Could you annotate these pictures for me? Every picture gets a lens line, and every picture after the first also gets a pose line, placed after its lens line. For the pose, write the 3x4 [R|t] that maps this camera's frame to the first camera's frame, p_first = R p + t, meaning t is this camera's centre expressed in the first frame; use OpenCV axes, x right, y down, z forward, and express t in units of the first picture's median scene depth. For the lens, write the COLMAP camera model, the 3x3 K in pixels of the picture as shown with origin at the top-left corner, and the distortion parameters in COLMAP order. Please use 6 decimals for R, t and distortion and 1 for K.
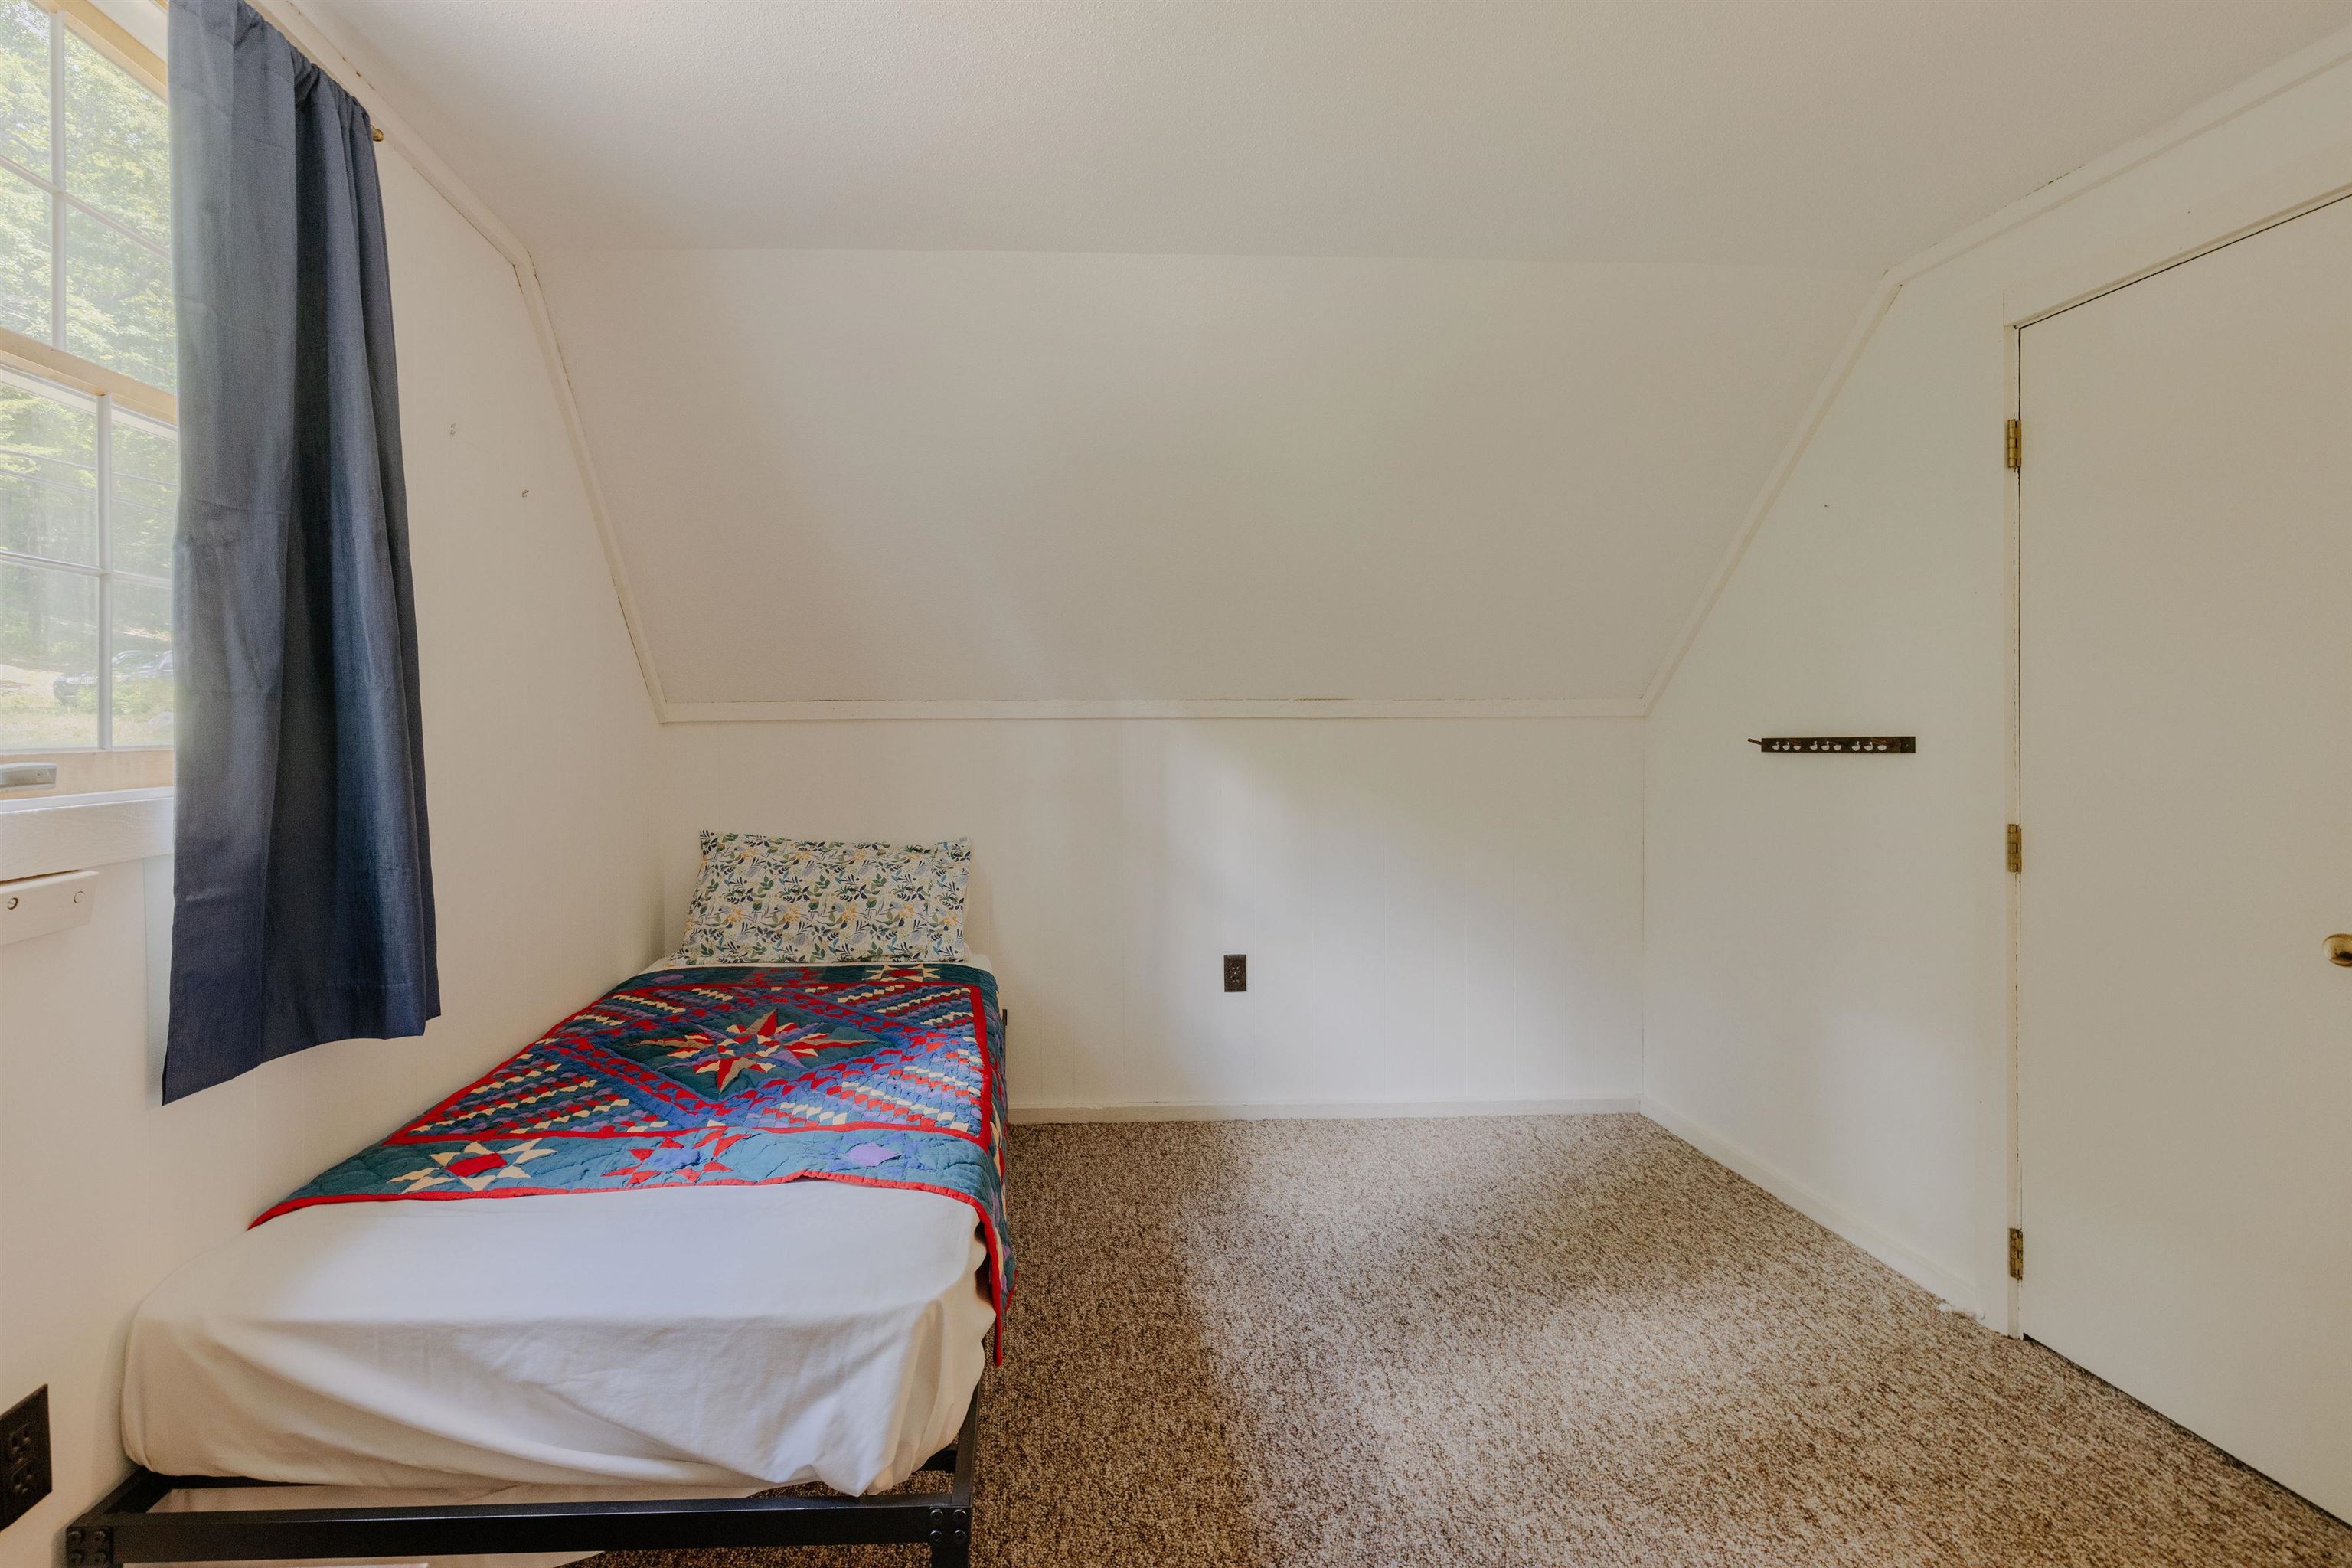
lens RADIAL K [[991.3, 0, 1105.2], [0, 991.3, 730.0], [0, 0, 1]] dist [0.004077, -0.000779]
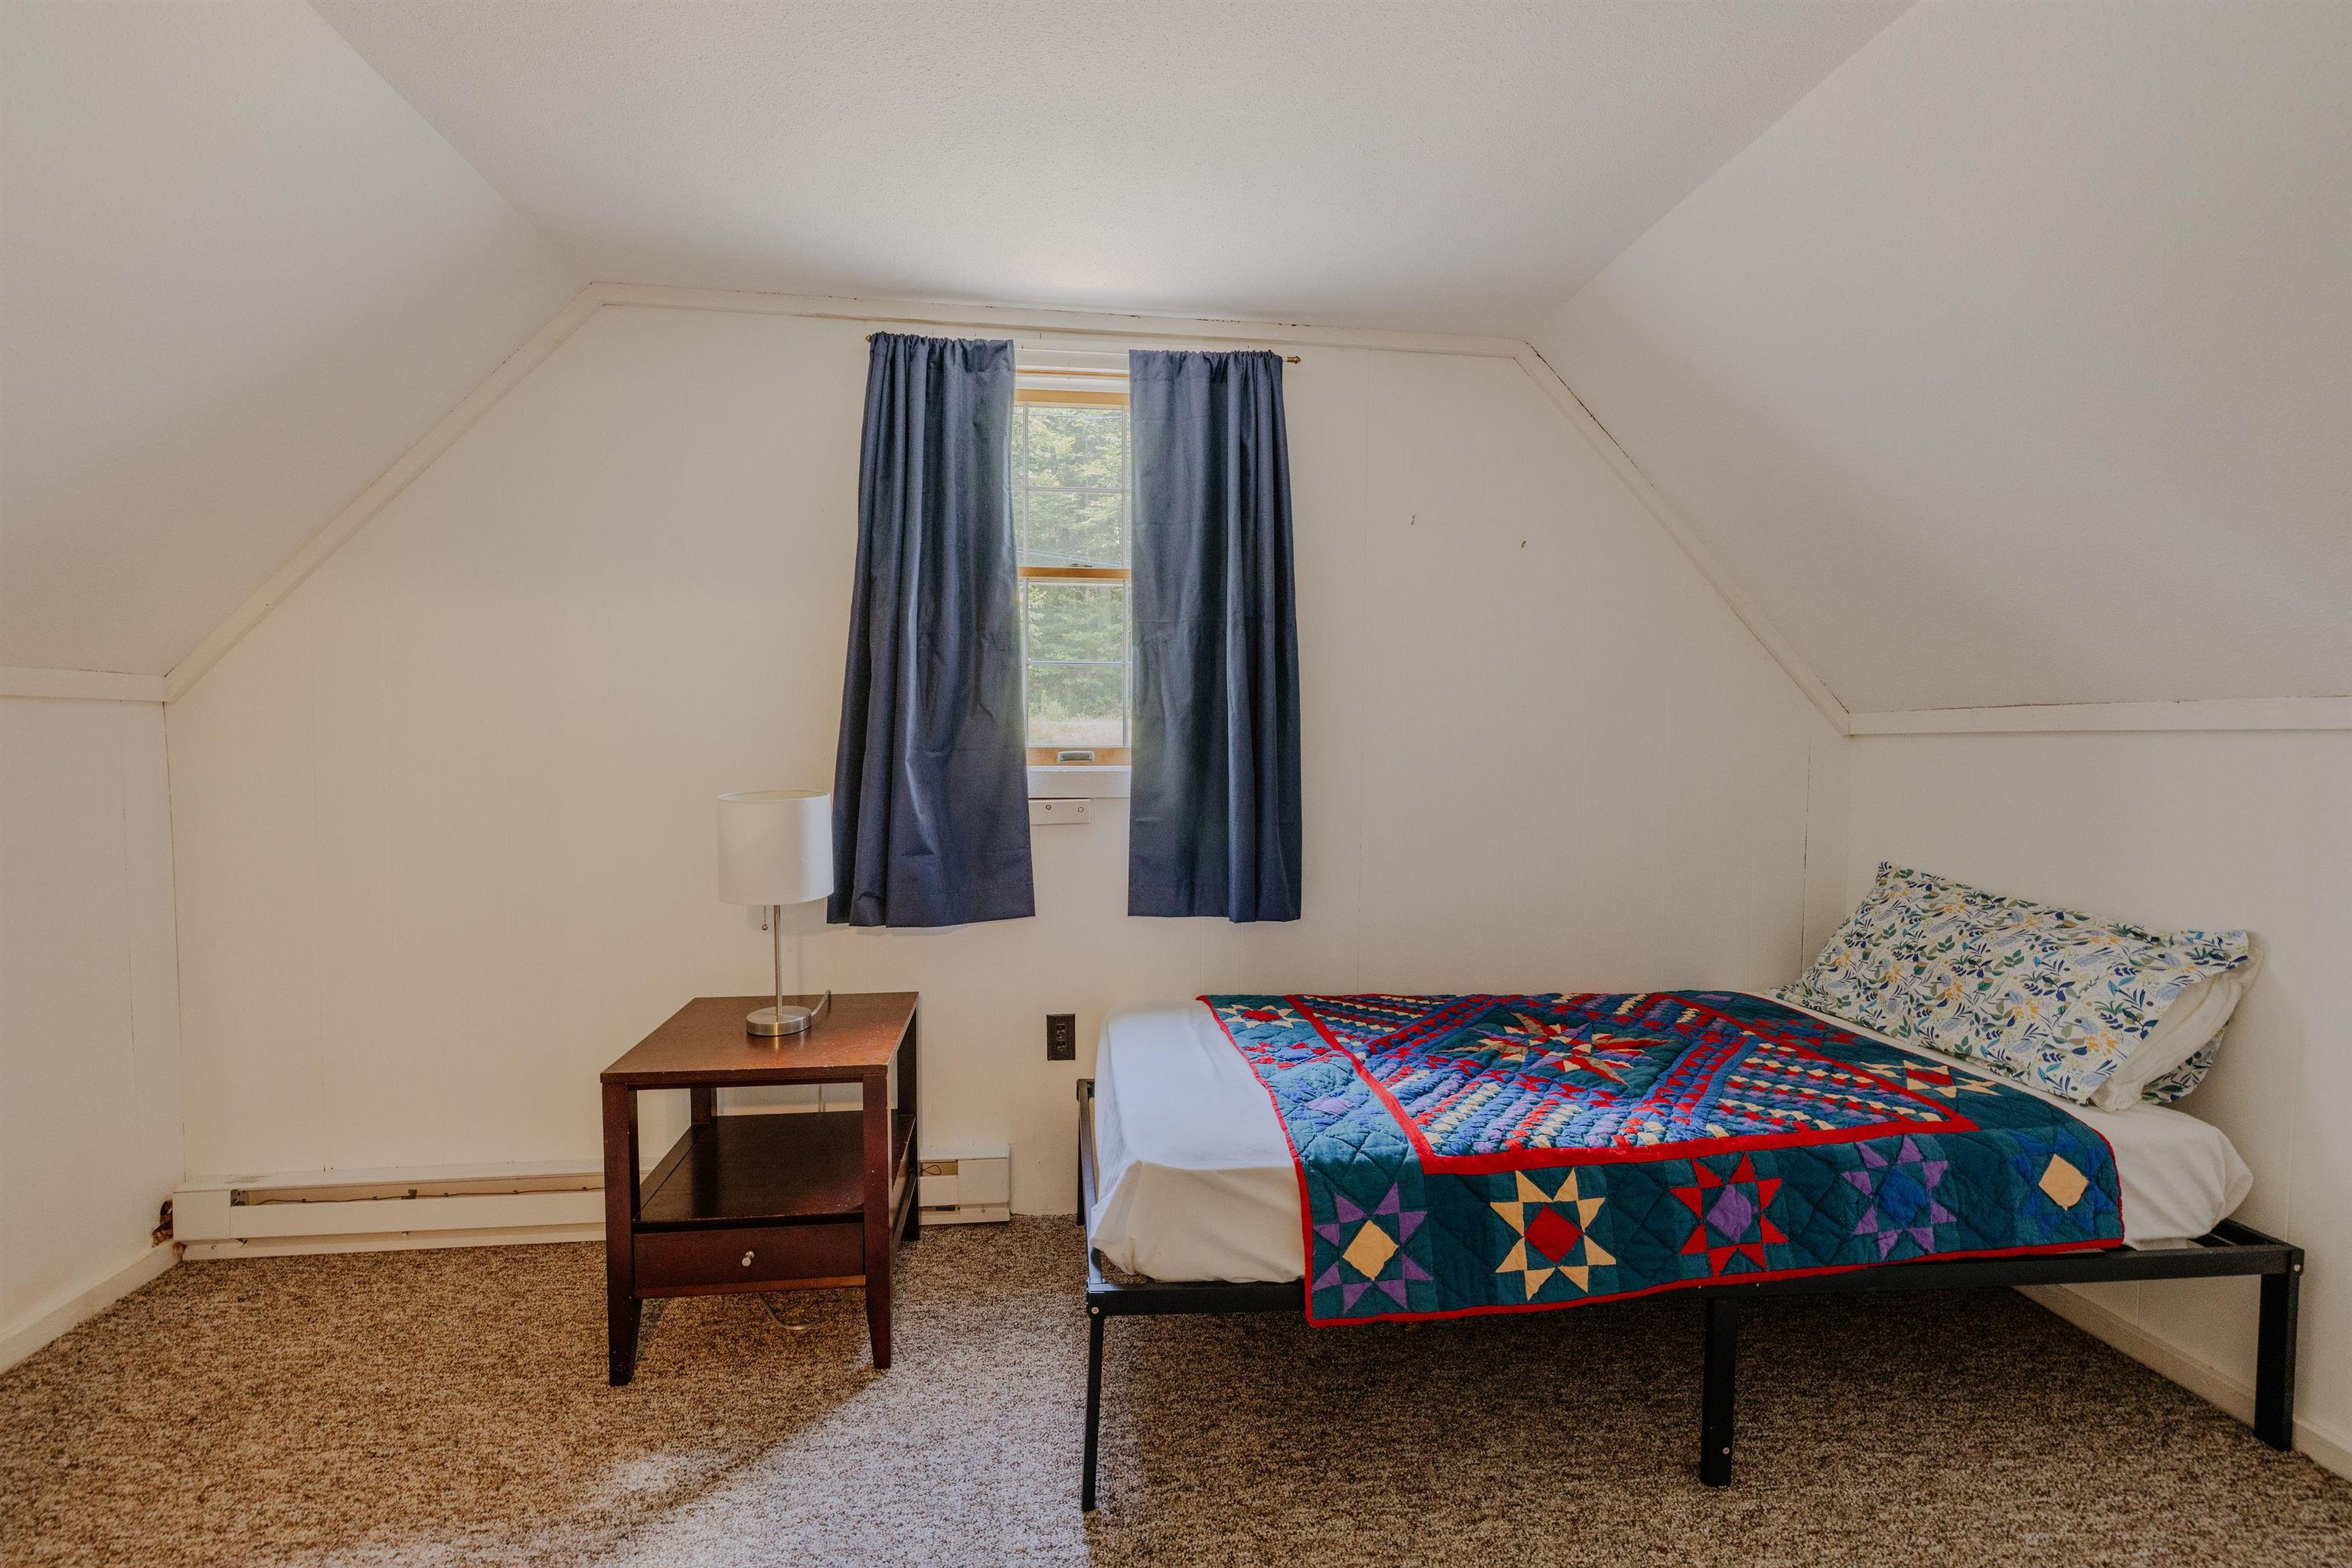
lens RADIAL K [[991.3, 0, 1168.3], [0, 991.3, 776.2], [0, 0, 1]] dist [0.004077, -0.000779]
pose [[0.084736, 0.041585, -0.995535, 0.561607], [-0.009900, 0.999115, 0.040891, -0.002230], [0.996354, 0.006391, 0.085072, 0.447486]]
